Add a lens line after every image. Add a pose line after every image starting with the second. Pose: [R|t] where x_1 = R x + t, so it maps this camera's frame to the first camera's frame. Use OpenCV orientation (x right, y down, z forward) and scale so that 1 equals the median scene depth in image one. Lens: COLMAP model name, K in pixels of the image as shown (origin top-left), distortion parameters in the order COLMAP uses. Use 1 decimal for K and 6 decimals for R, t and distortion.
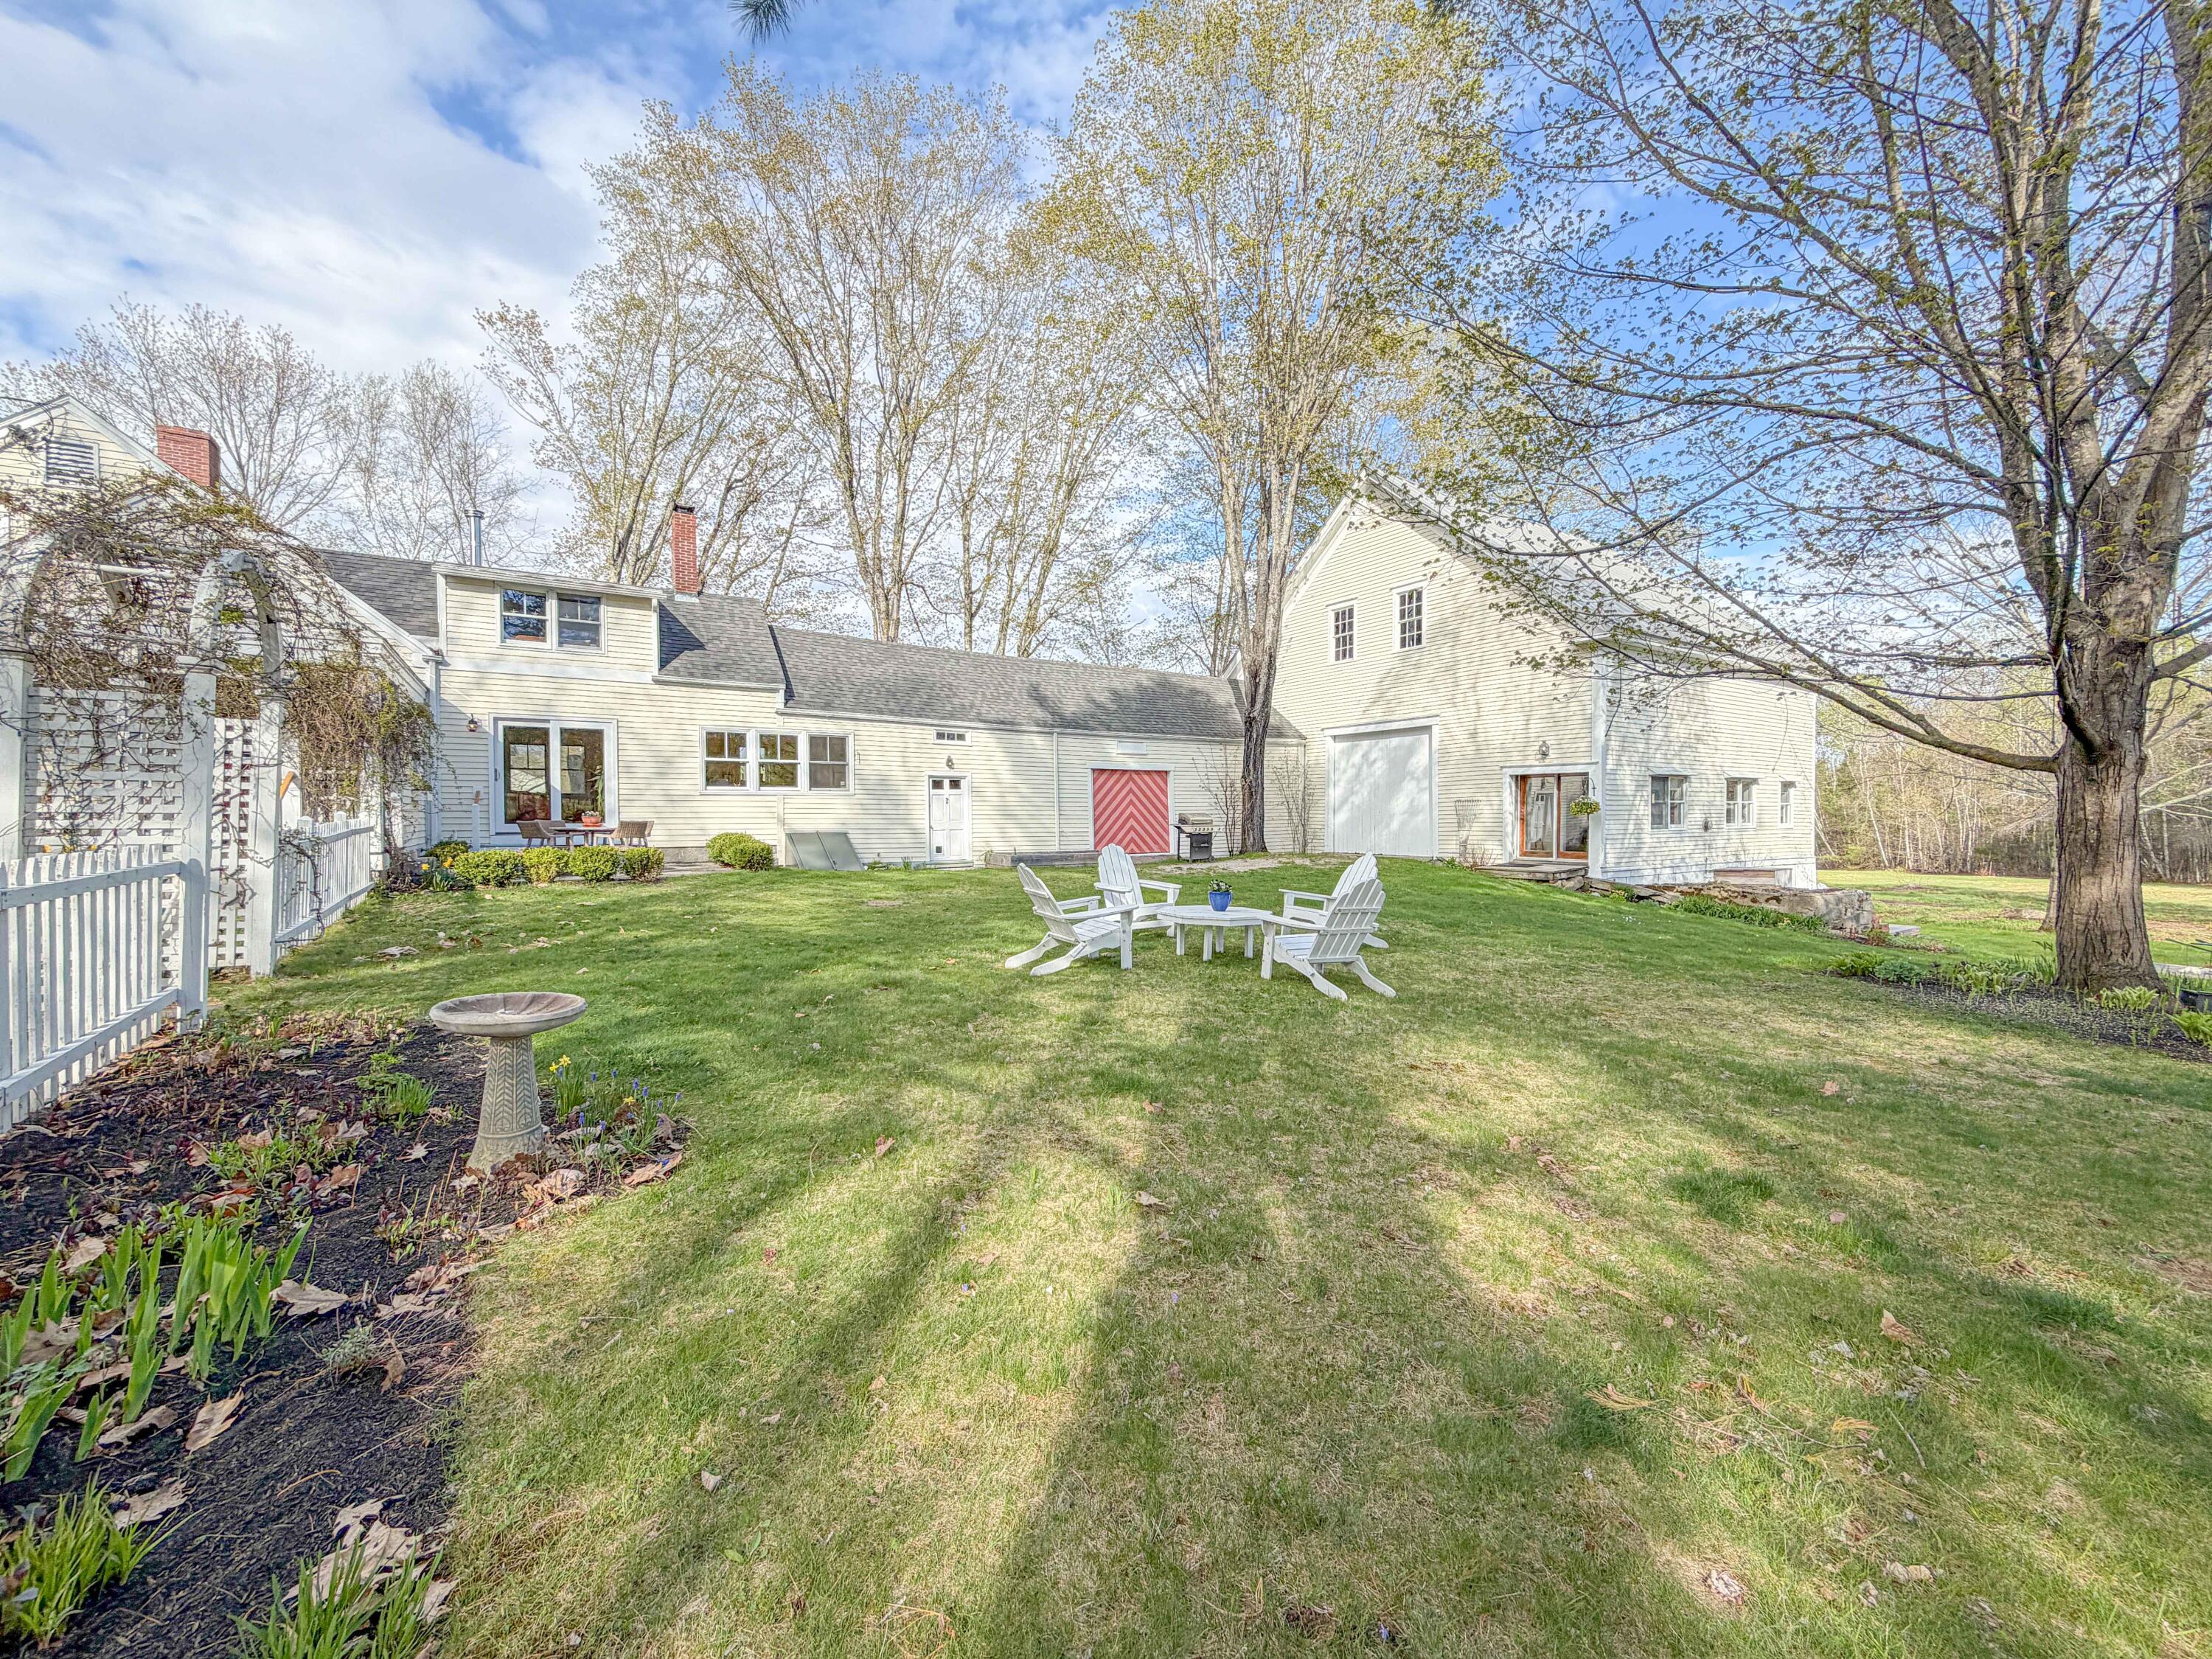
lens RADIAL K [[885.2, 0, 1106.6], [0, 885.2, 824.3], [0, 0, 1]] dist [0.000884, 0.000288]
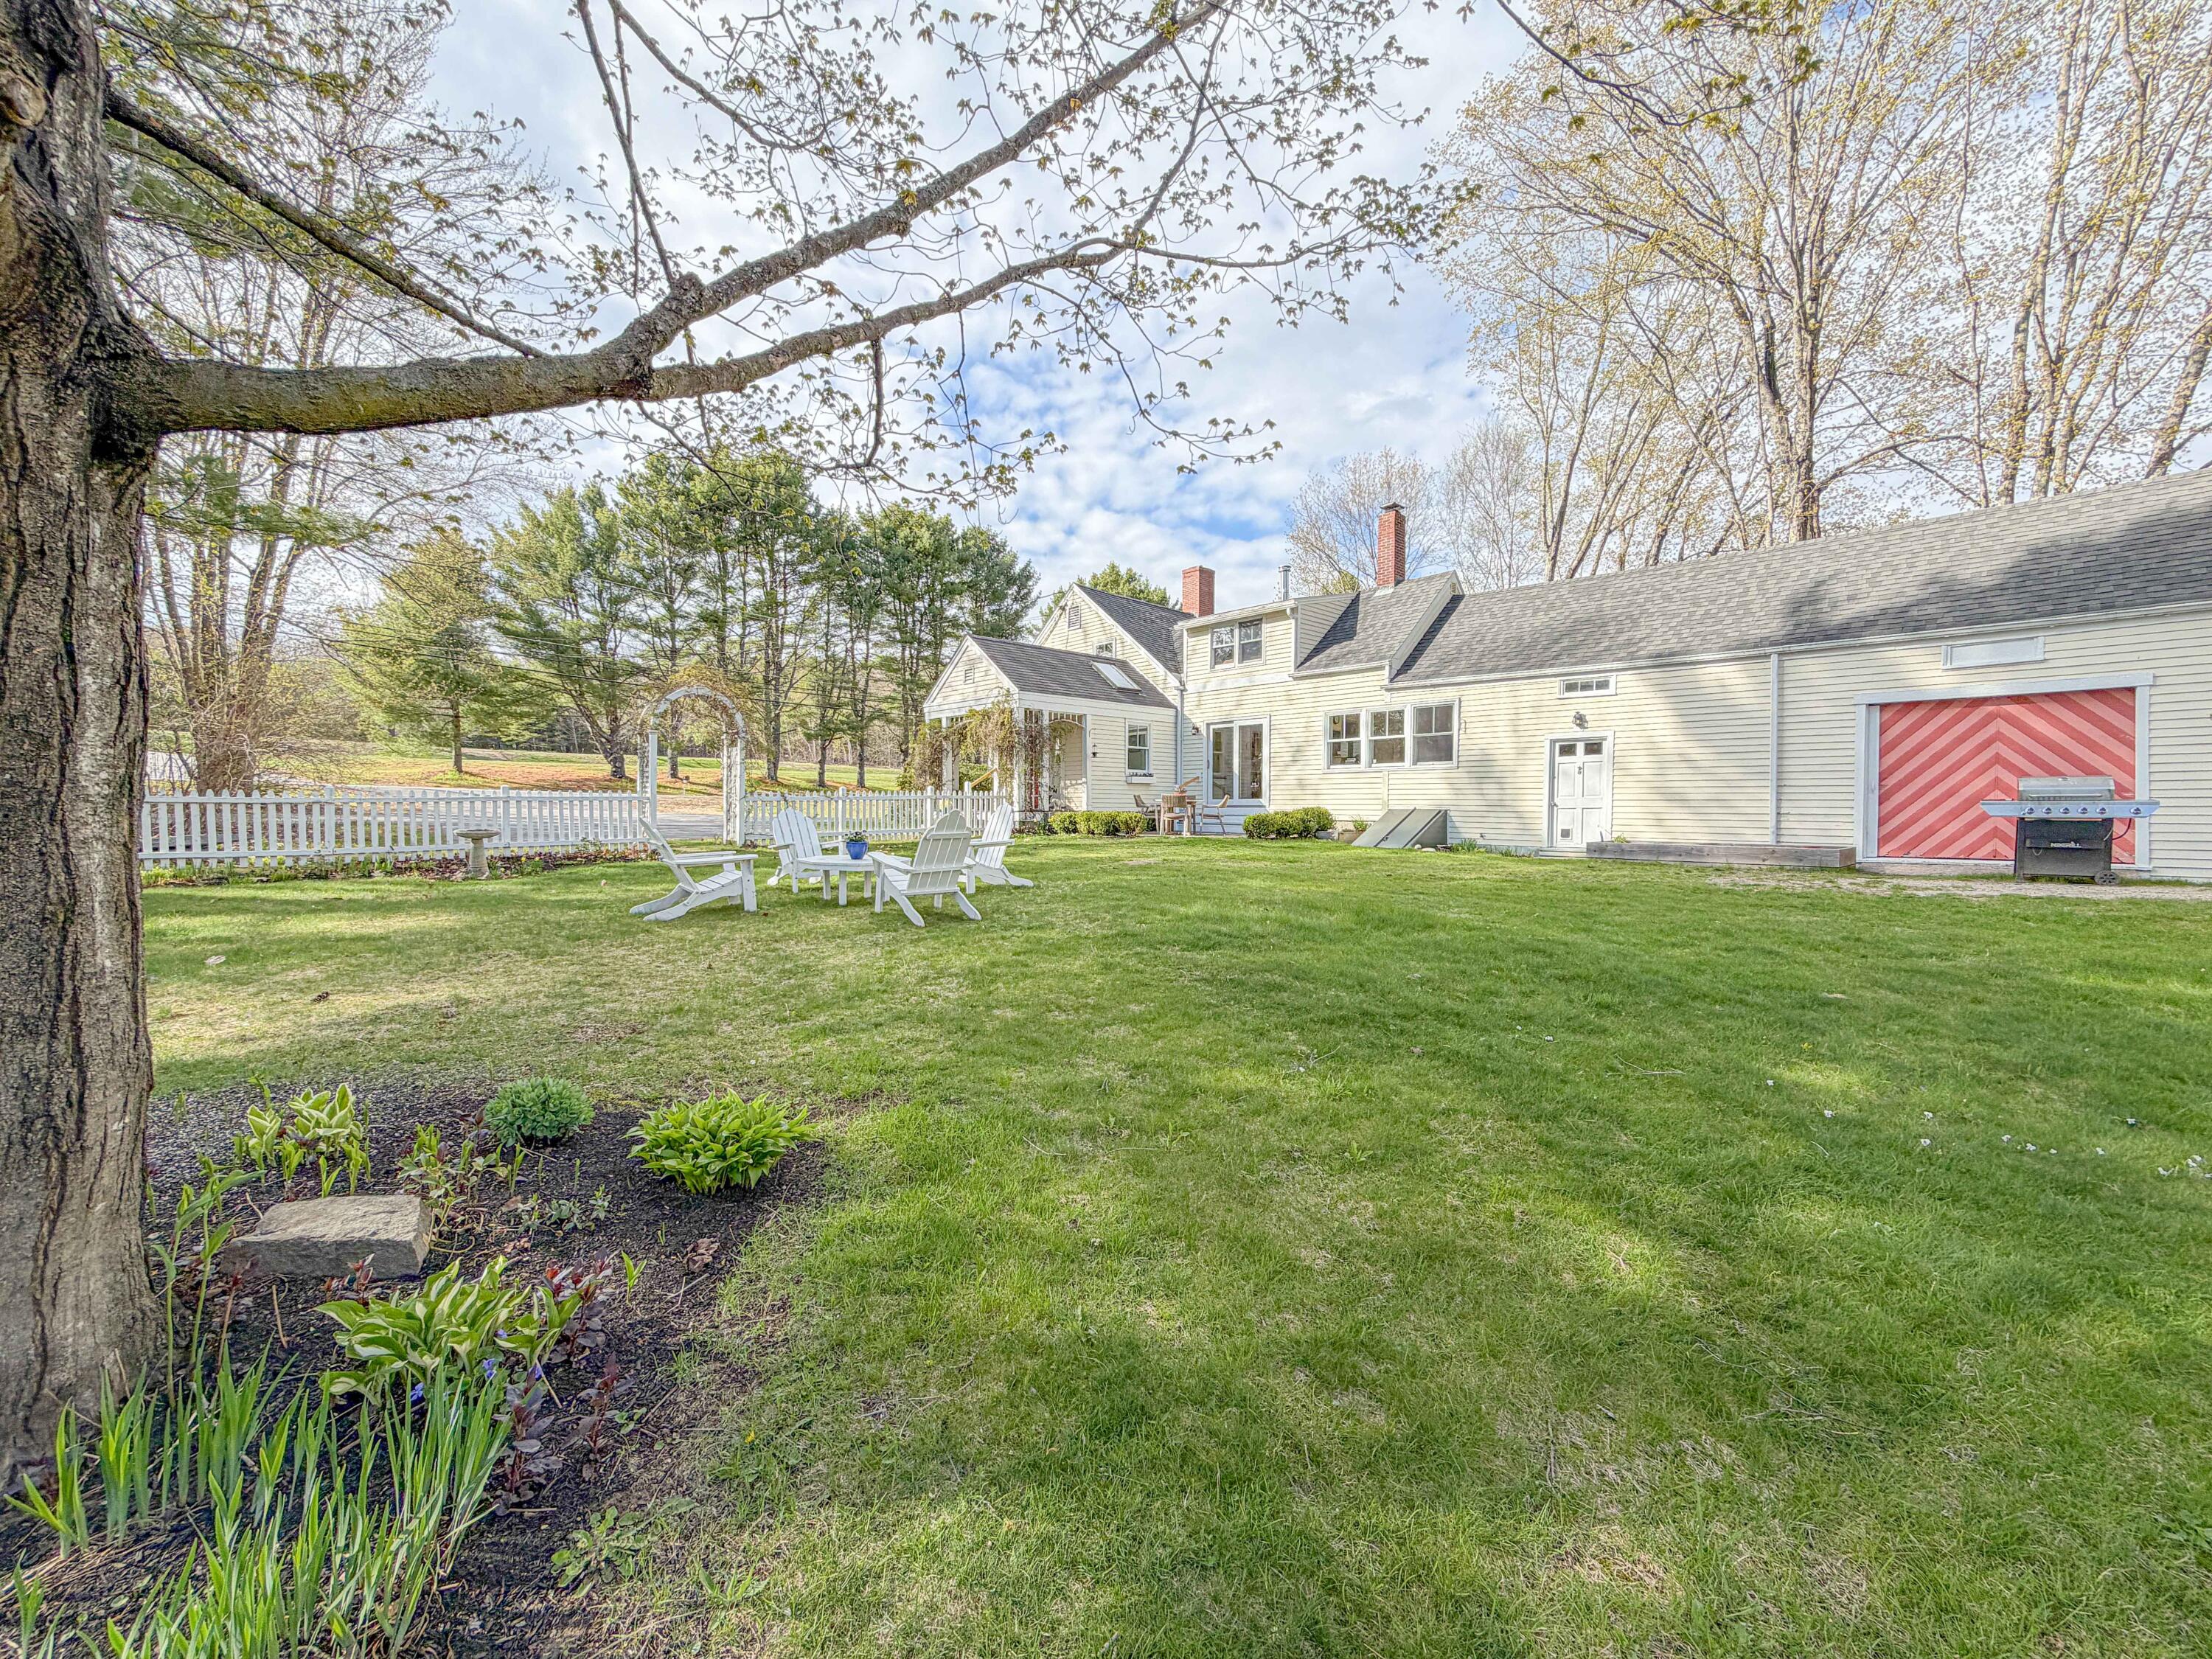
lens RADIAL K [[885.2, 0, 1096.2], [0, 885.2, 834.0], [0, 0, 1]] dist [0.000884, 0.000288]
pose [[0.179416, 0.032226, -0.983245, 0.507422], [-0.012046, 0.999460, 0.030560, 0.010023], [0.983700, 0.006361, 0.179707, 0.448568]]
